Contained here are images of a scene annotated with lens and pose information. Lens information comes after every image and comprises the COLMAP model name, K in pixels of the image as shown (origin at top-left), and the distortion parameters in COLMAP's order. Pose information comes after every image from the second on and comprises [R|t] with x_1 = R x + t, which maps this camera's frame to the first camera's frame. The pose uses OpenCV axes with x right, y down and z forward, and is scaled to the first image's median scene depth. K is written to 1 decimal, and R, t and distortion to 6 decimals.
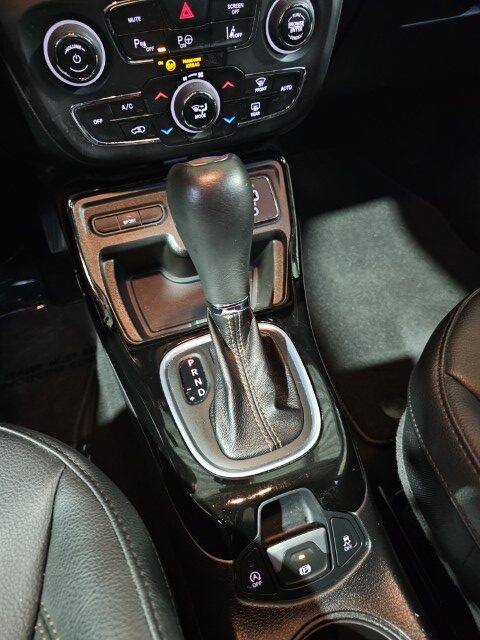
lens RADIAL K [[440.3, 0, 237.7], [0, 440.3, 303.5], [0, 0, 1]] dist [0.039674, -0.031052]
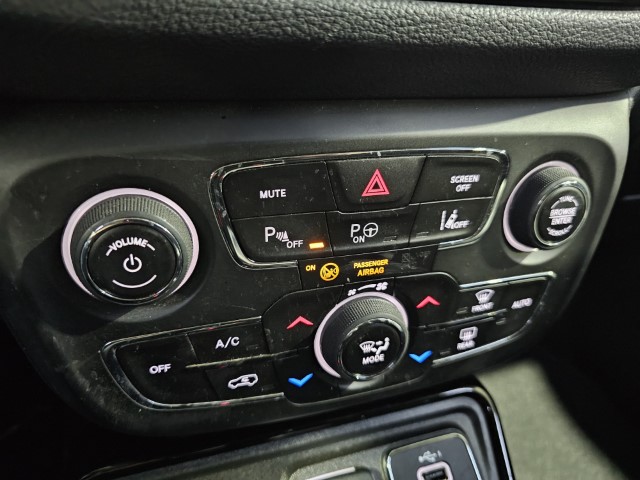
lens RADIAL K [[440.3, 0, 323.1], [0, 440.3, 234.2], [0, 0, 1]] dist [0.039674, -0.031052]
pose [[0.997133, 0.074423, 0.013701, -0.163482], [-0.064767, 0.932948, -0.354136, -0.391573], [-0.039138, 0.352234, 0.935093, 0.515687]]
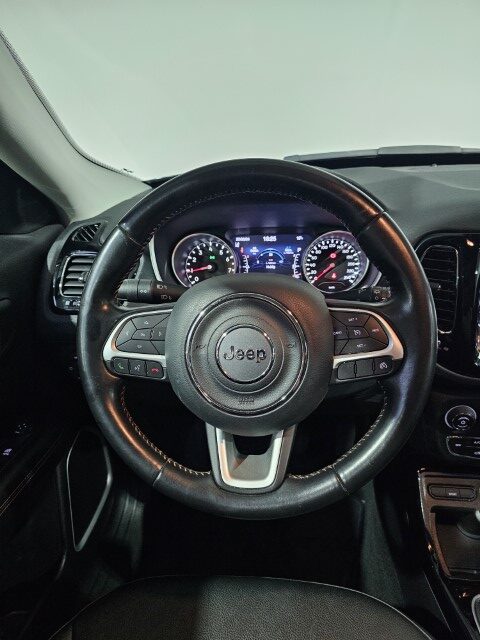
lens RADIAL K [[440.3, 0, 241.5], [0, 440.3, 318.1], [0, 0, 1]] dist [0.039674, -0.031052]
pose [[0.903545, 0.193995, -0.382063, -0.528496], [-0.302902, 0.919842, -0.249281, -0.161381], [0.303078, 0.340964, 0.889881, -1.116528]]
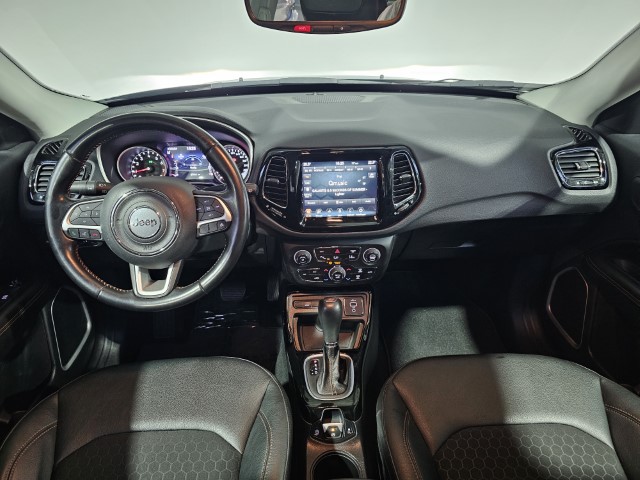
lens RADIAL K [[440.3, 0, 325.0], [0, 440.3, 229.6], [0, 0, 1]] dist [0.039674, -0.031052]
pose [[0.959450, 0.172575, -0.222874, 0.458684], [-0.224993, 0.945169, -0.236715, -0.010077], [0.169802, 0.277261, 0.945671, -1.988553]]
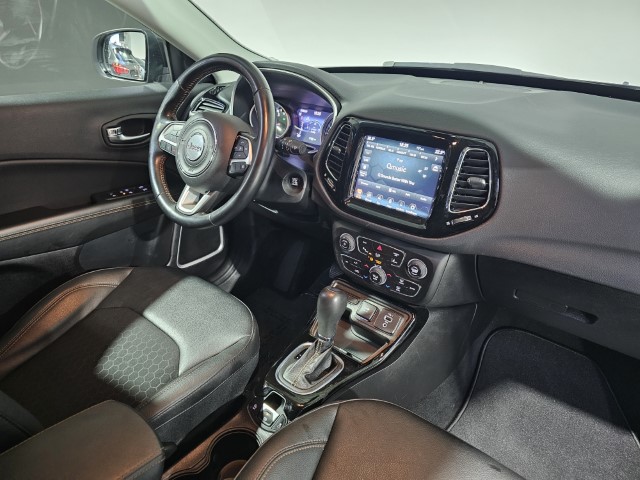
lens RADIAL K [[440.3, 0, 319.2], [0, 440.3, 239.4], [0, 0, 1]] dist [0.039674, -0.031052]
pose [[0.510795, 0.439773, -0.738707, 1.596406], [-0.625932, 0.779257, 0.031099, -0.500472], [0.589319, 0.446495, 0.673309, -1.047540]]
